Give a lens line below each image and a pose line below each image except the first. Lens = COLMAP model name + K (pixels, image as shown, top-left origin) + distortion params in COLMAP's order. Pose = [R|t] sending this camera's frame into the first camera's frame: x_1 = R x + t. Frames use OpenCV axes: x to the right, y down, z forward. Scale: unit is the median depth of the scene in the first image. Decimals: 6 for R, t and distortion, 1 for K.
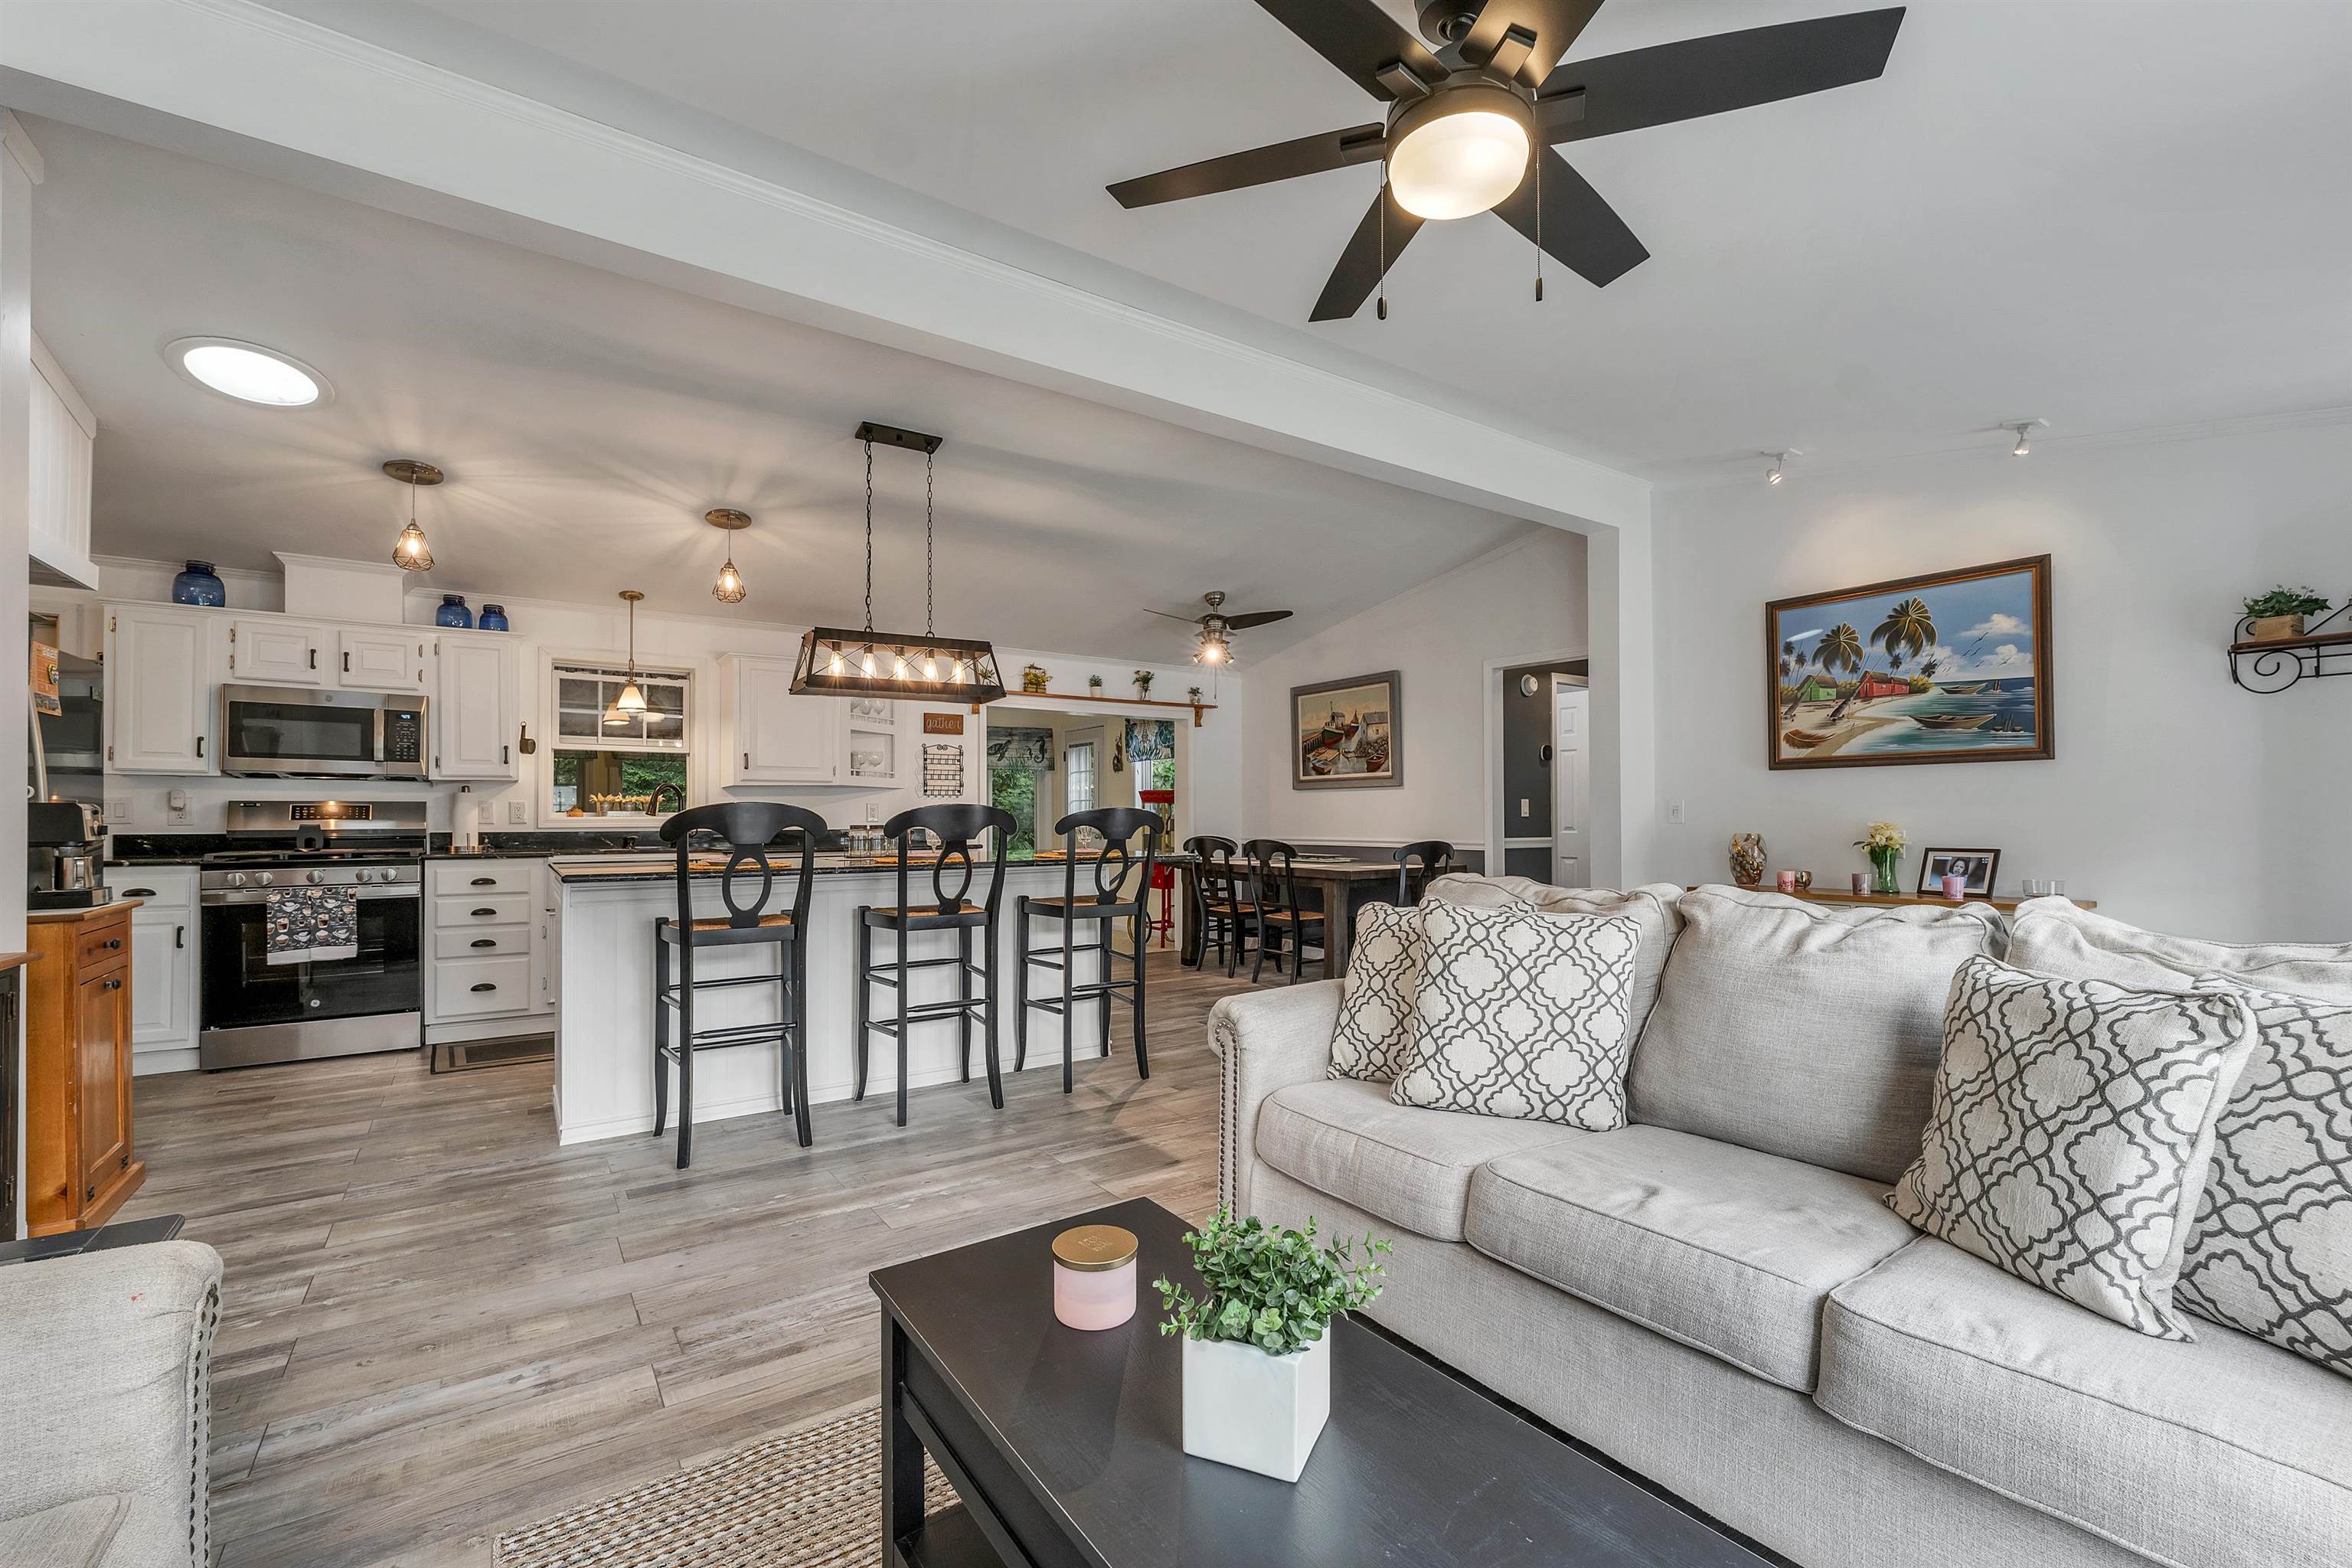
lens RADIAL K [[983.8, 0, 1164.9], [0, 983.8, 814.9], [0, 0, 1]] dist [-0.000109, -0.000556]
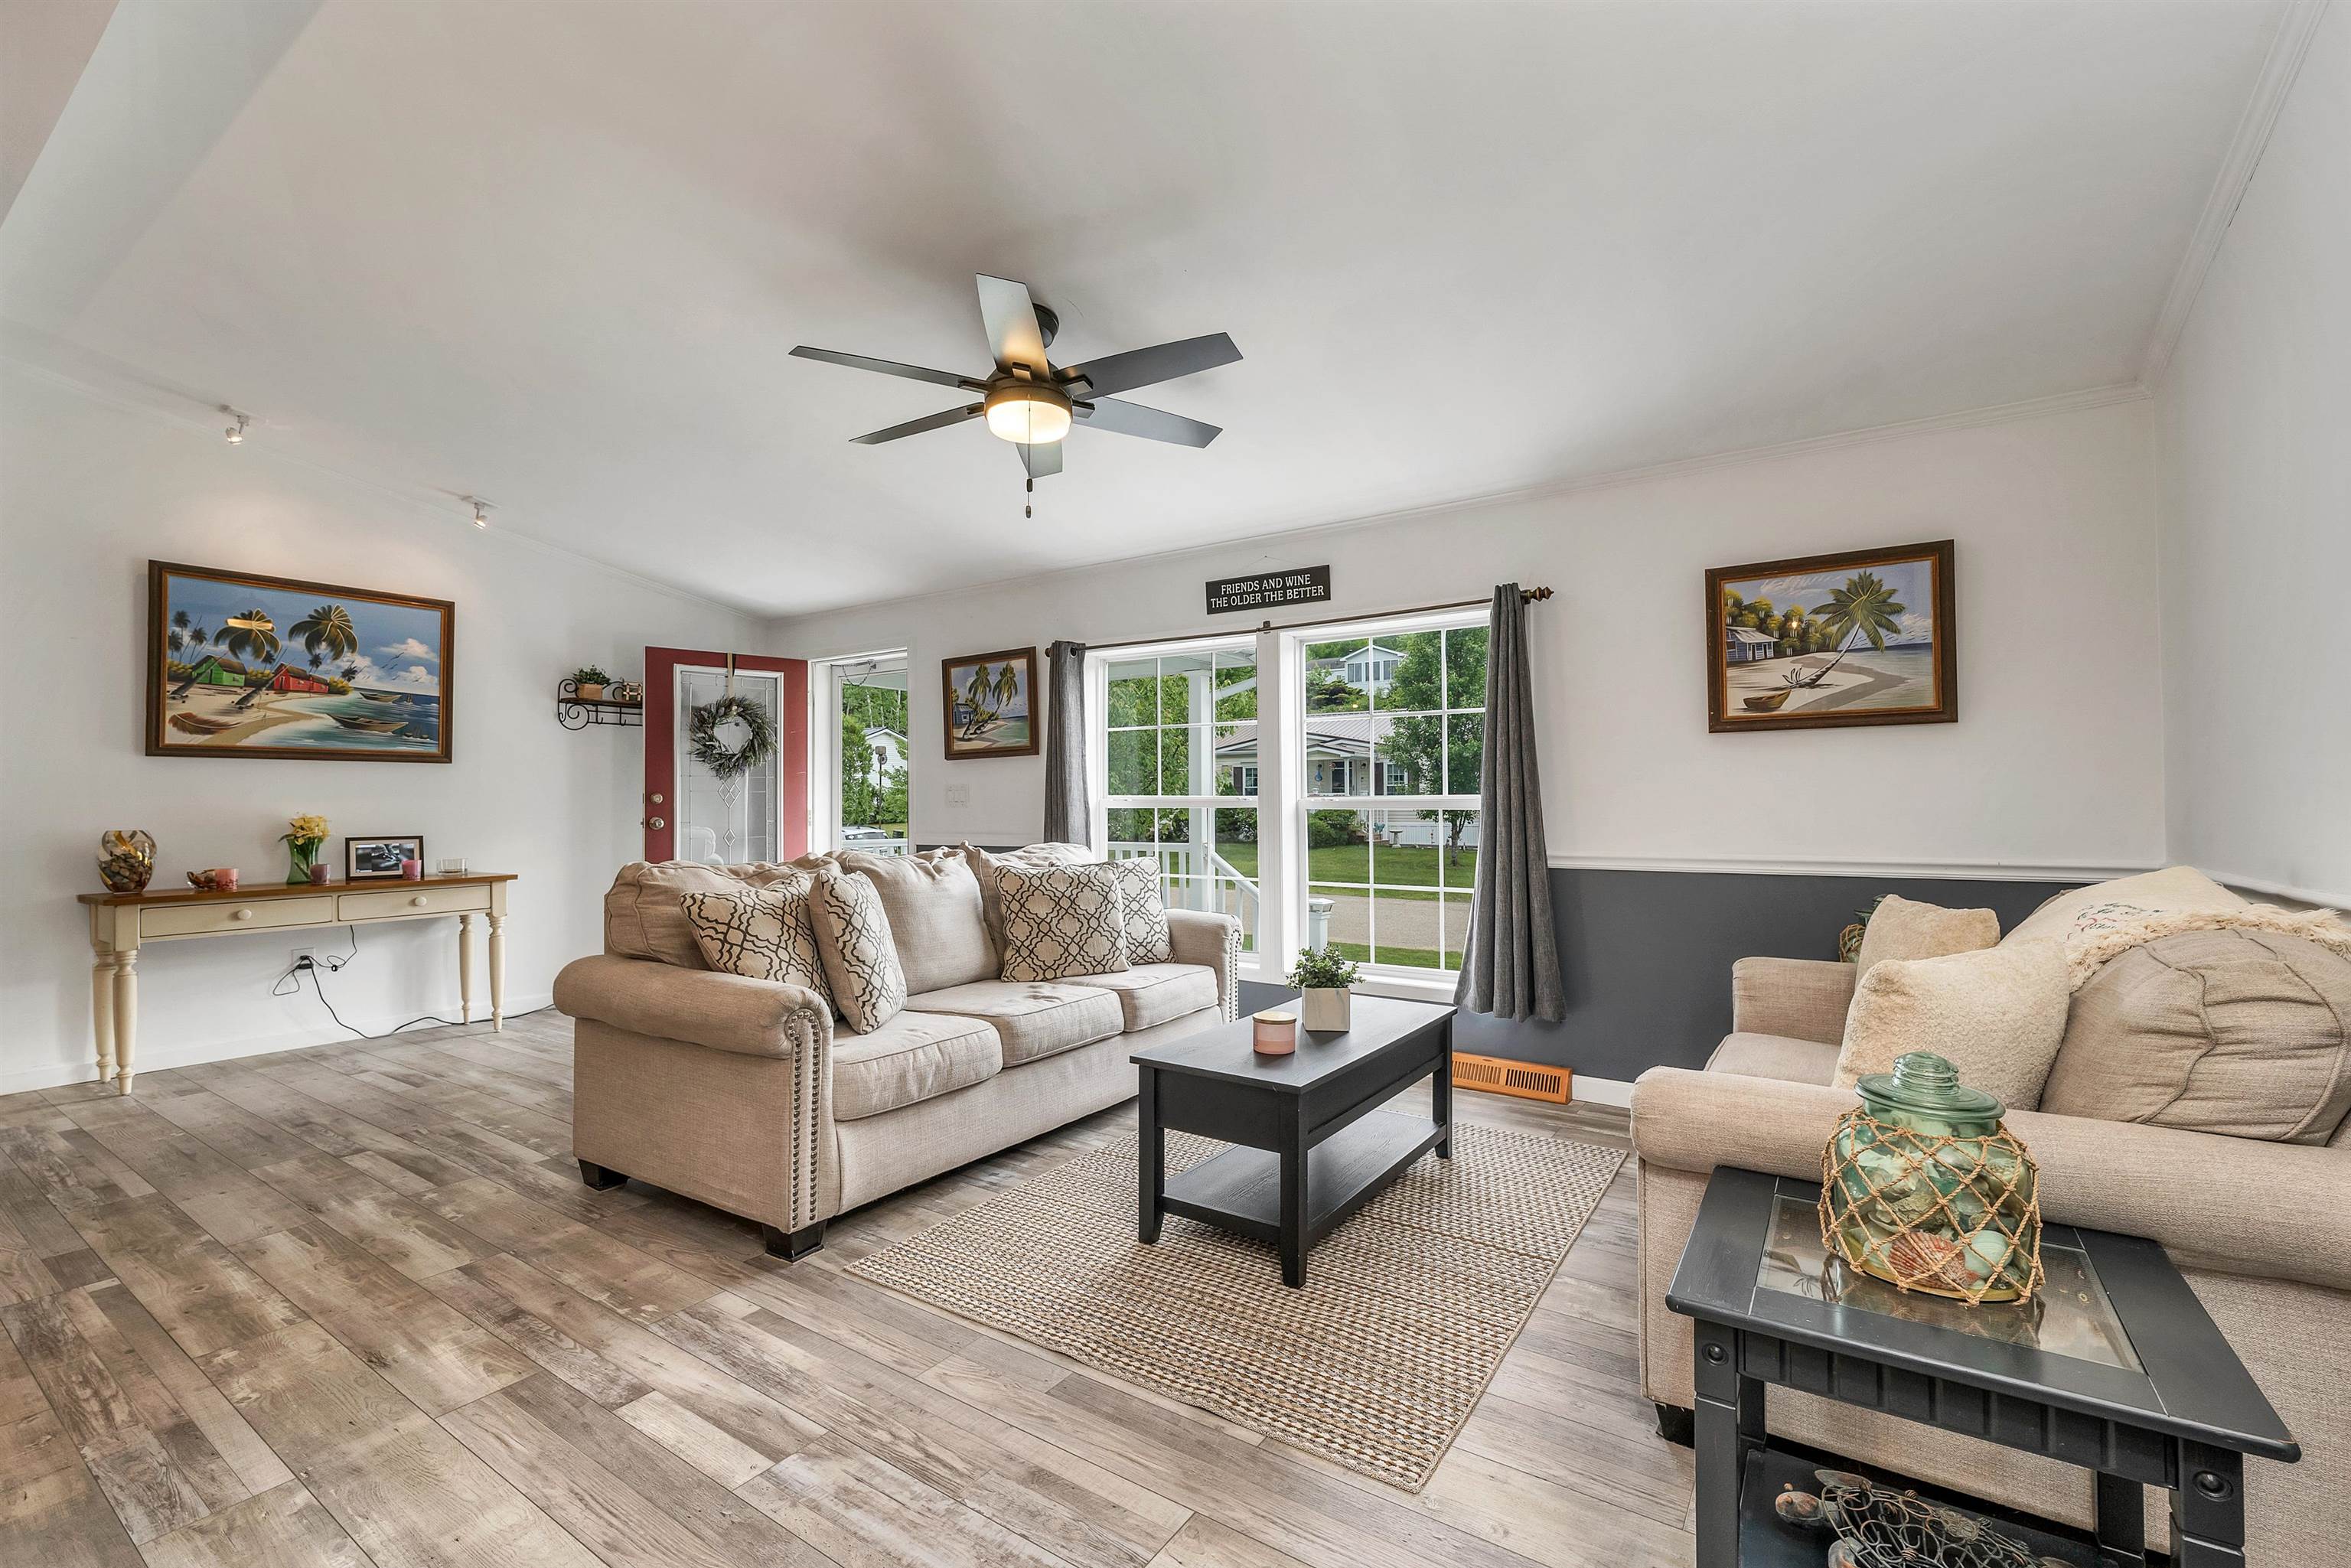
lens RADIAL K [[983.3, 0, 1167.6], [0, 983.3, 780.8], [0, 0, 1]] dist [-0.000109, -0.000556]
pose [[-0.370284, 0.026296, 0.928546, -0.508613], [0.006862, 0.999649, -0.025574, 0.003442], [-0.928893, -0.003098, -0.370334, 0.507508]]
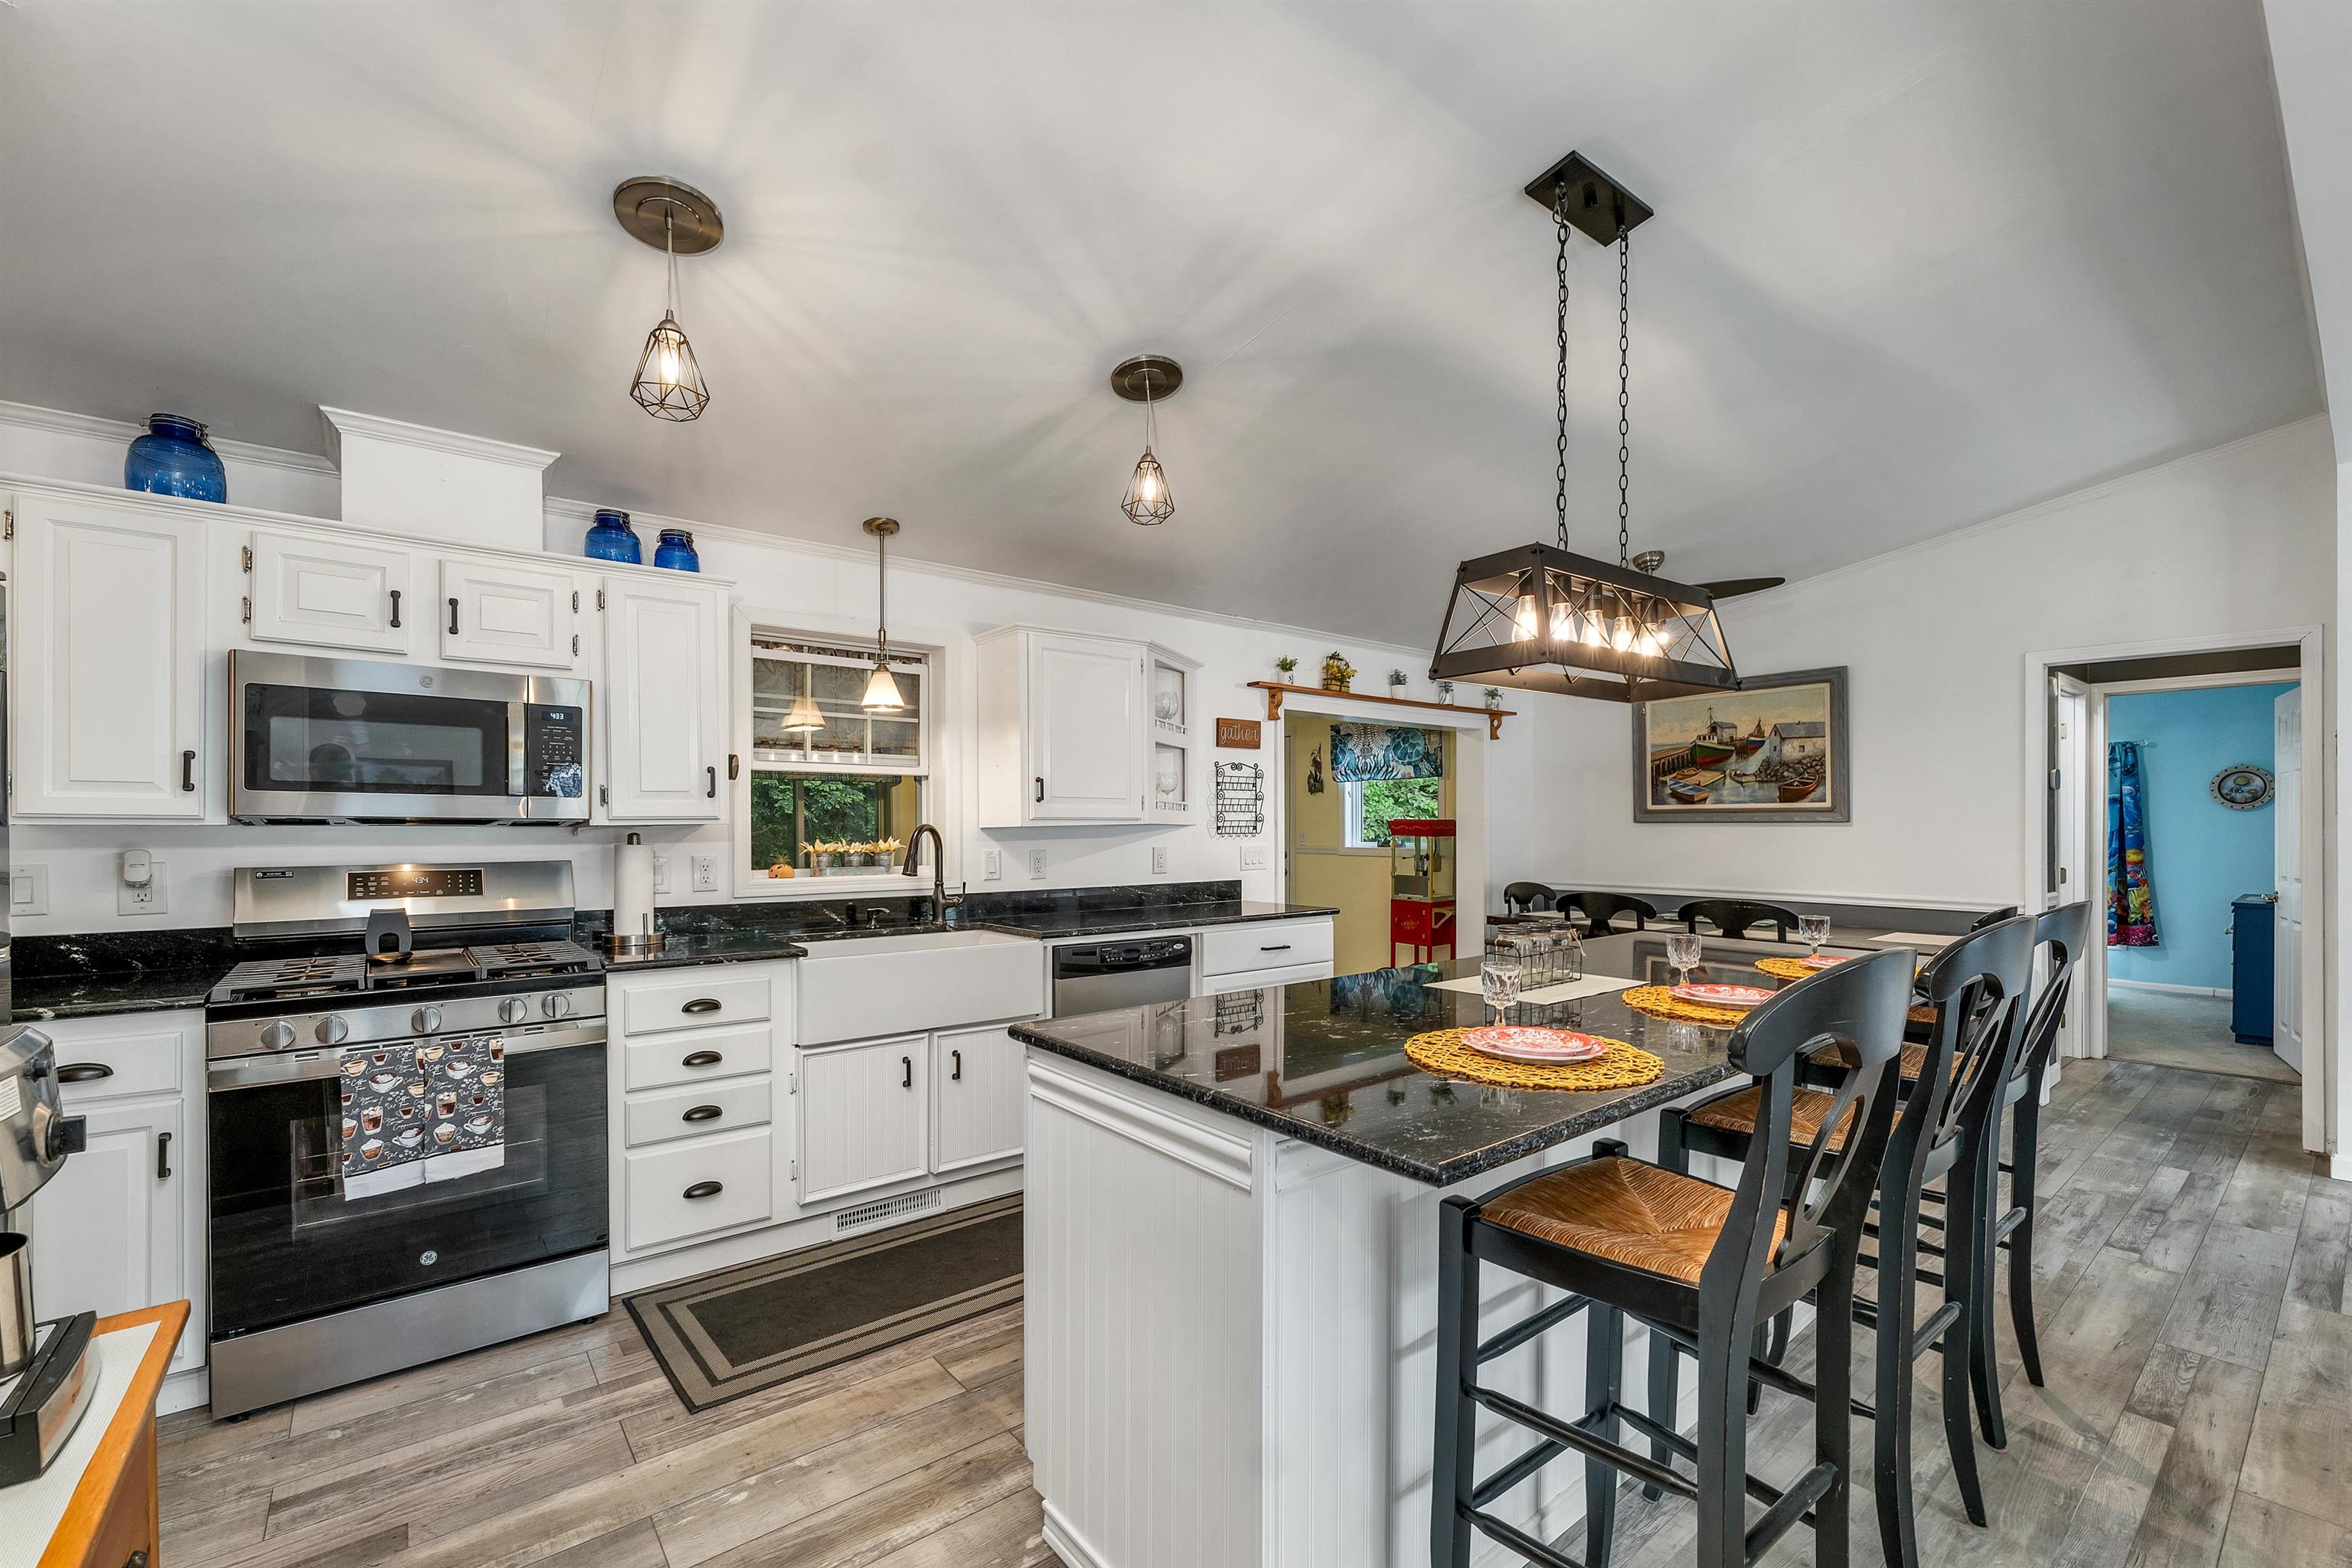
lens RADIAL K [[983.8, 0, 1159.9], [0, 983.8, 831.9], [0, 0, 1]] dist [-0.000109, -0.000556]
pose [[0.997437, 0.000905, 0.071545, -0.484185], [-0.001546, 0.999959, 0.008906, -0.040066], [-0.071534, -0.008994, 0.997398, 0.425292]]
